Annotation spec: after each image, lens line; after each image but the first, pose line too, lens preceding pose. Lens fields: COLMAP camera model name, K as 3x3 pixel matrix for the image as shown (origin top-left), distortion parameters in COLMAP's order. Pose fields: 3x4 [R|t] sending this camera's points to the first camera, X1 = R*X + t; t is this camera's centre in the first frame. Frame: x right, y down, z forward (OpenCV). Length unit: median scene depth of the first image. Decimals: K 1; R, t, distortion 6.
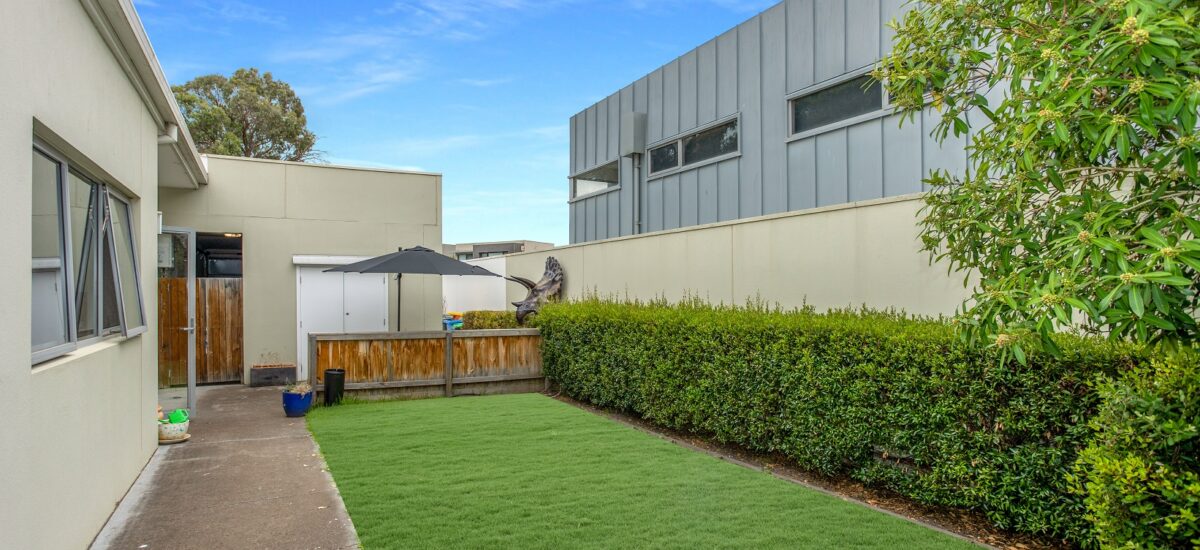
lens RADIAL K [[602.1, 0, 600.0], [0, 602.1, 275.0], [0, 0, 1]] dist [-0.000159, 0.000172]
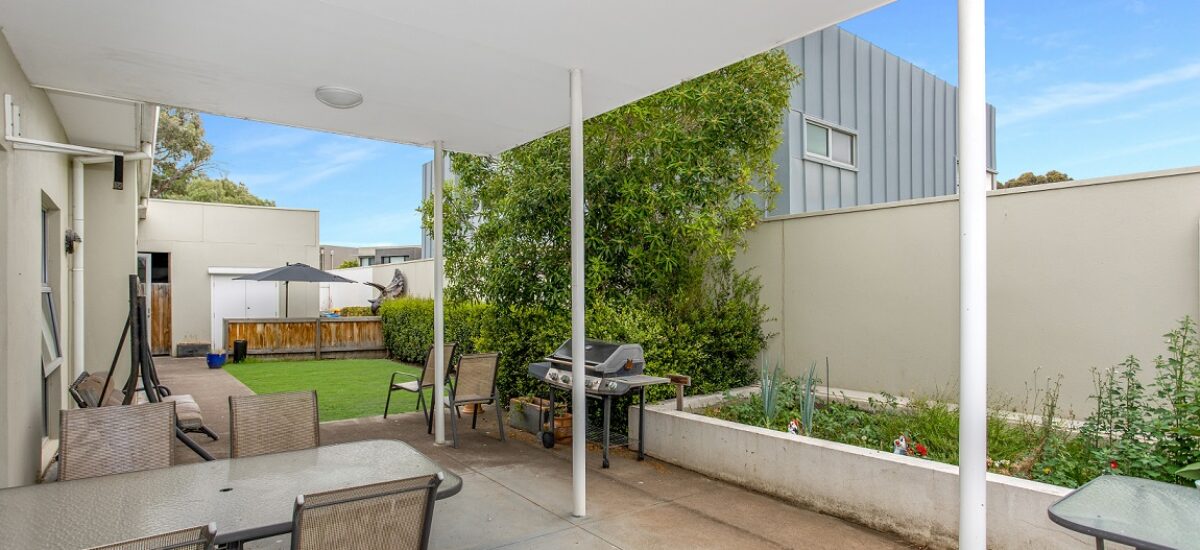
lens RADIAL K [[602.1, 0, 600.0], [0, 602.1, 275.0], [0, 0, 1]] dist [-0.000159, 0.000172]
pose [[0.990543, 0.005204, 0.137106, 0.244584], [-0.004492, 0.999975, -0.005501, -0.011685], [-0.137131, 0.004833, 0.990541, -0.614425]]
